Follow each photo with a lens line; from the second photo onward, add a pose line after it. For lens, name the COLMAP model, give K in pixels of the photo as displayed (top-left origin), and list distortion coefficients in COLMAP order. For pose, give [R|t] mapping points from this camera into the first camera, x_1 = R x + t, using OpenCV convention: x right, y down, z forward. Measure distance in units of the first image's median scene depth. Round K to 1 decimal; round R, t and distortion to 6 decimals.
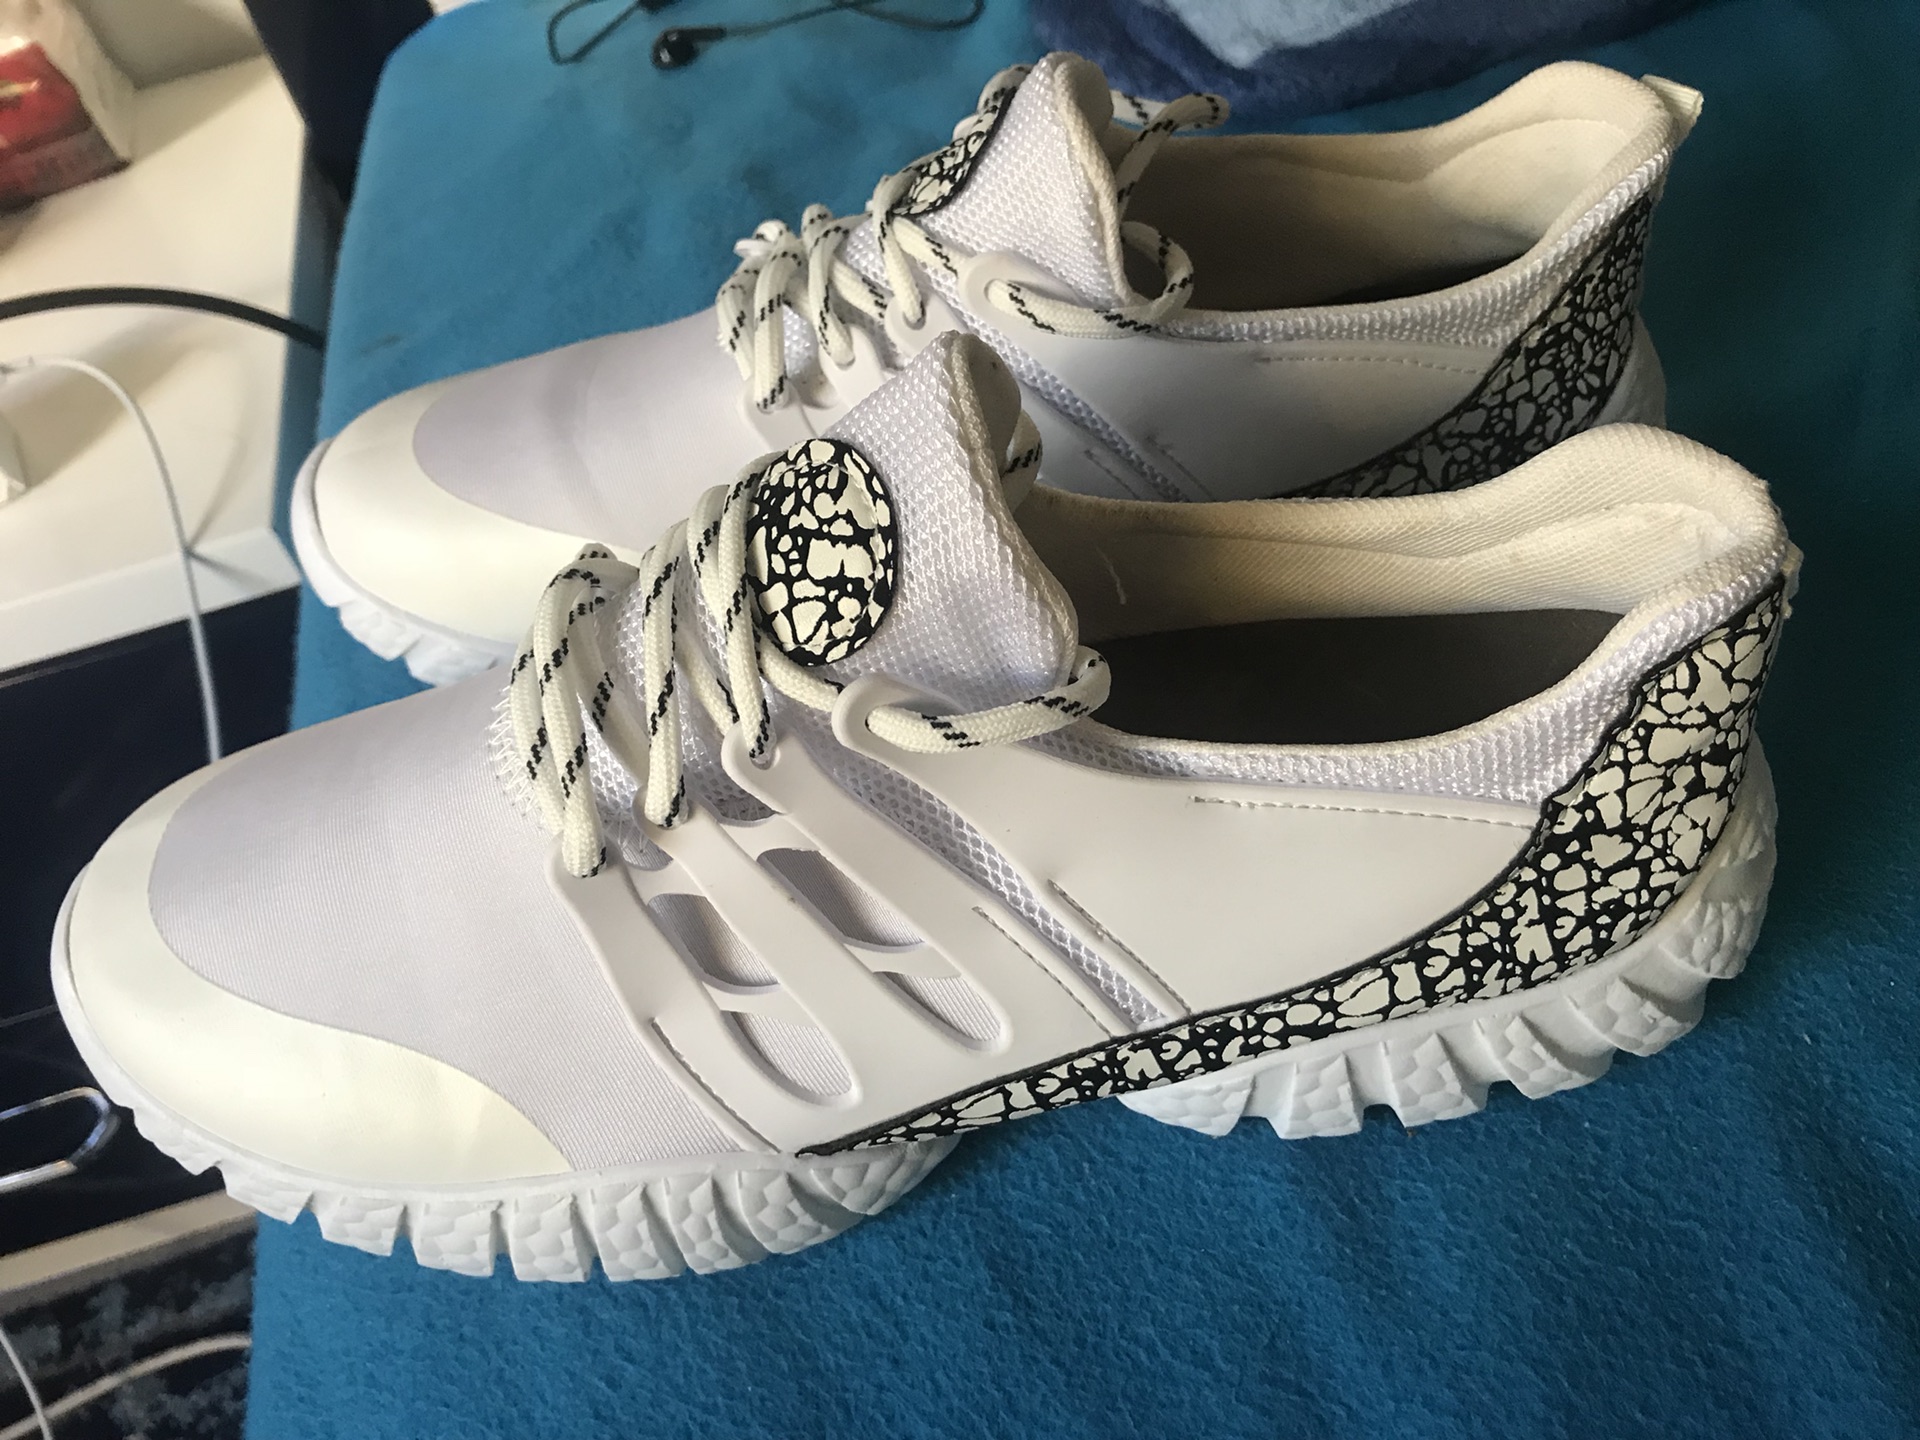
lens RADIAL K [[1650.4, 0, 966.0], [0, 1650.4, 725.4], [0, 0, 1]] dist [0.018327, -0.004470]
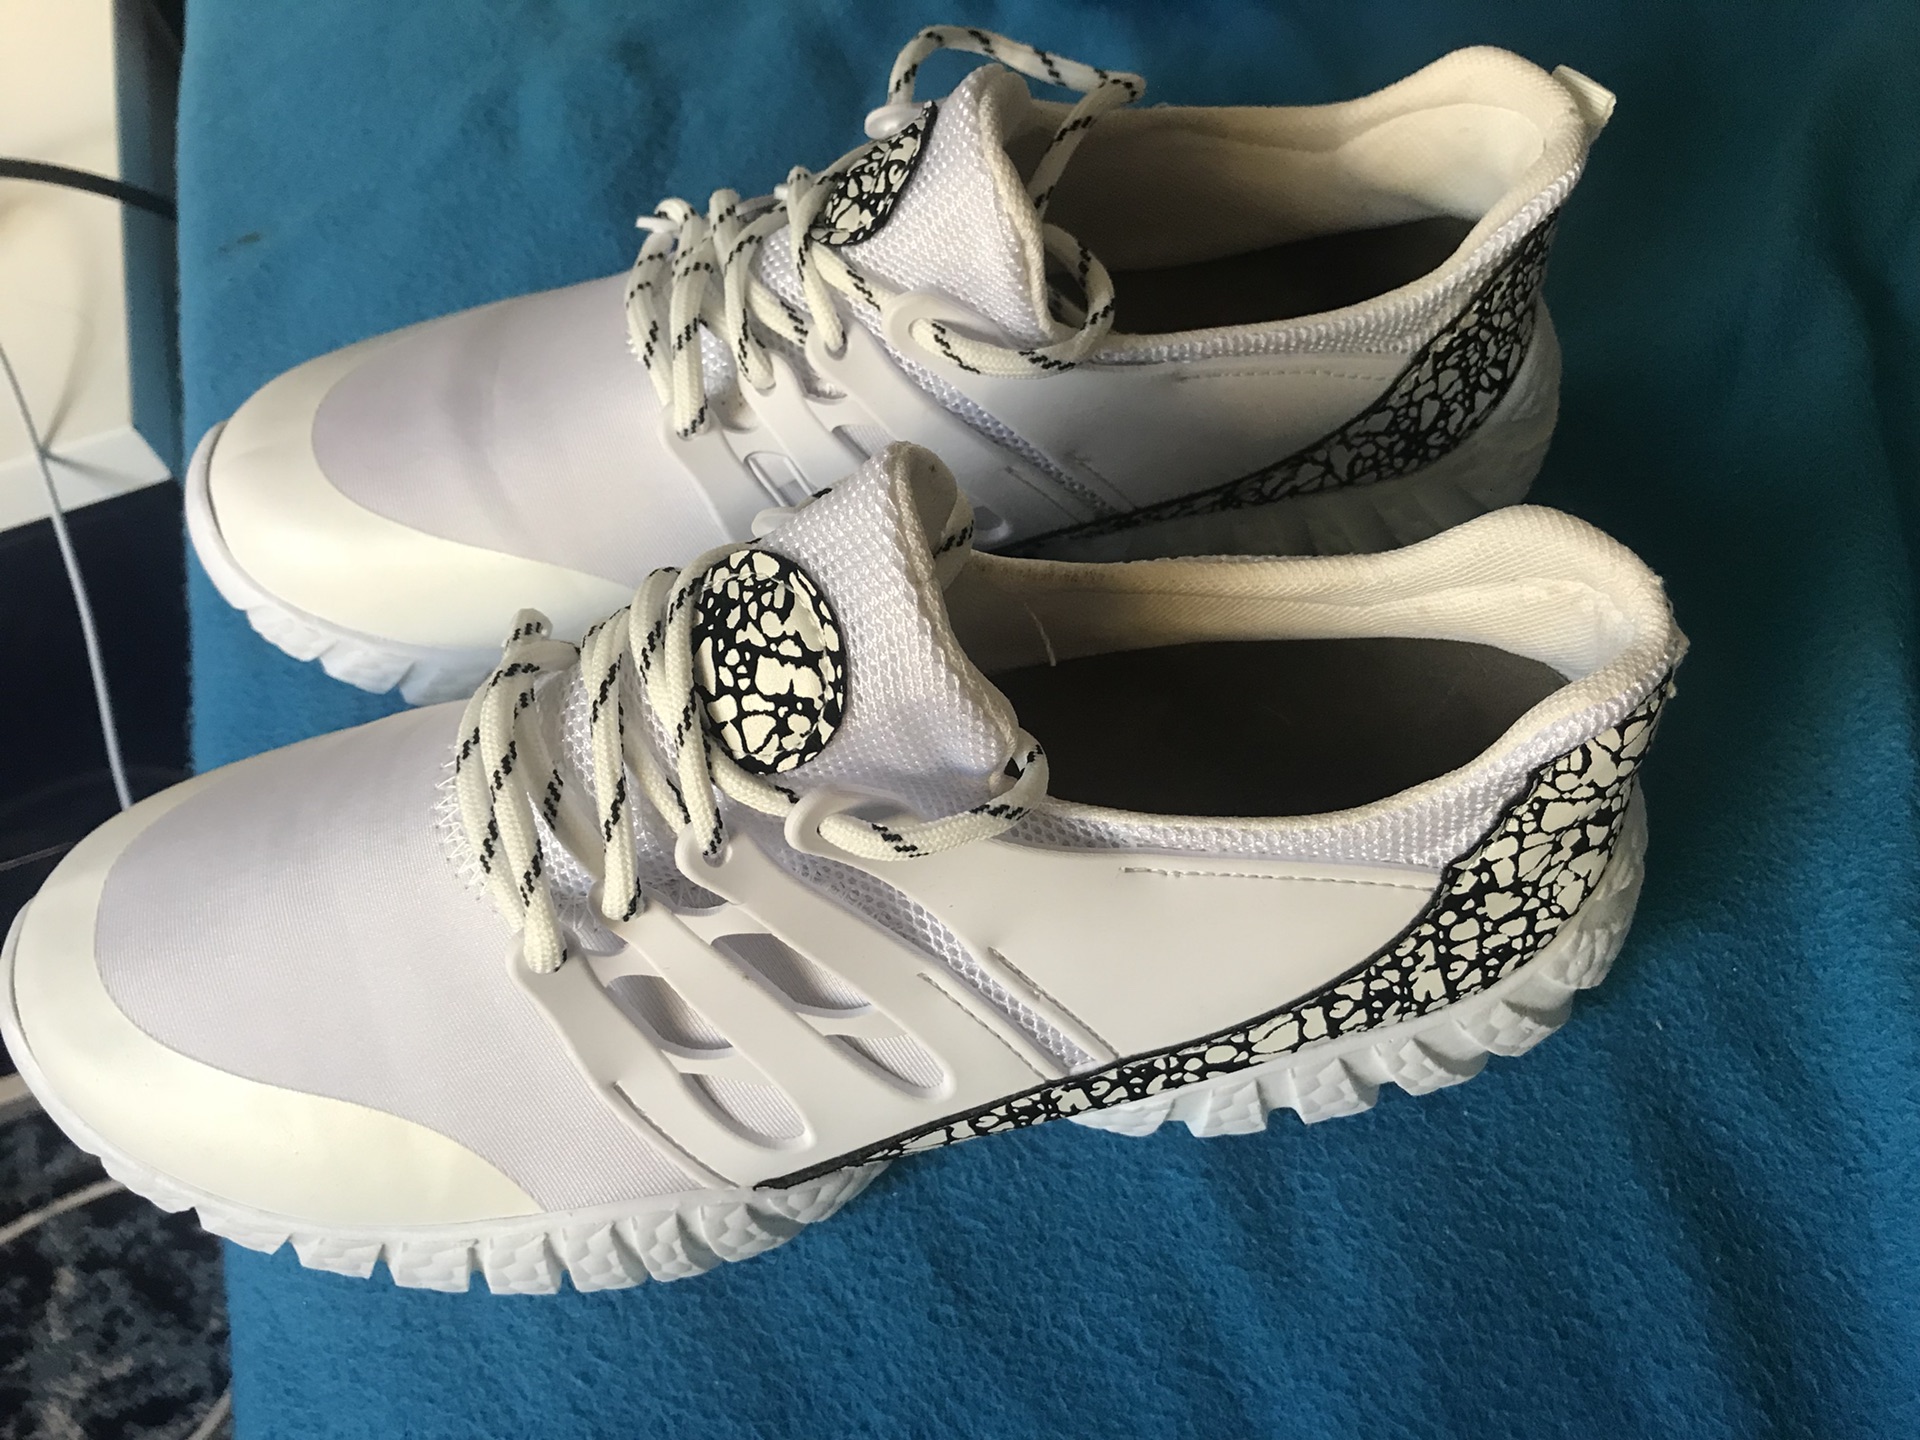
lens RADIAL K [[1650.4, 0, 966.0], [0, 1650.4, 725.4], [0, 0, 1]] dist [0.018327, -0.004470]
pose [[0.996276, -0.024684, 0.082616, -0.047980], [0.009809, 0.984372, 0.175826, -0.231100], [-0.085665, -0.174360, 0.980949, -0.016777]]
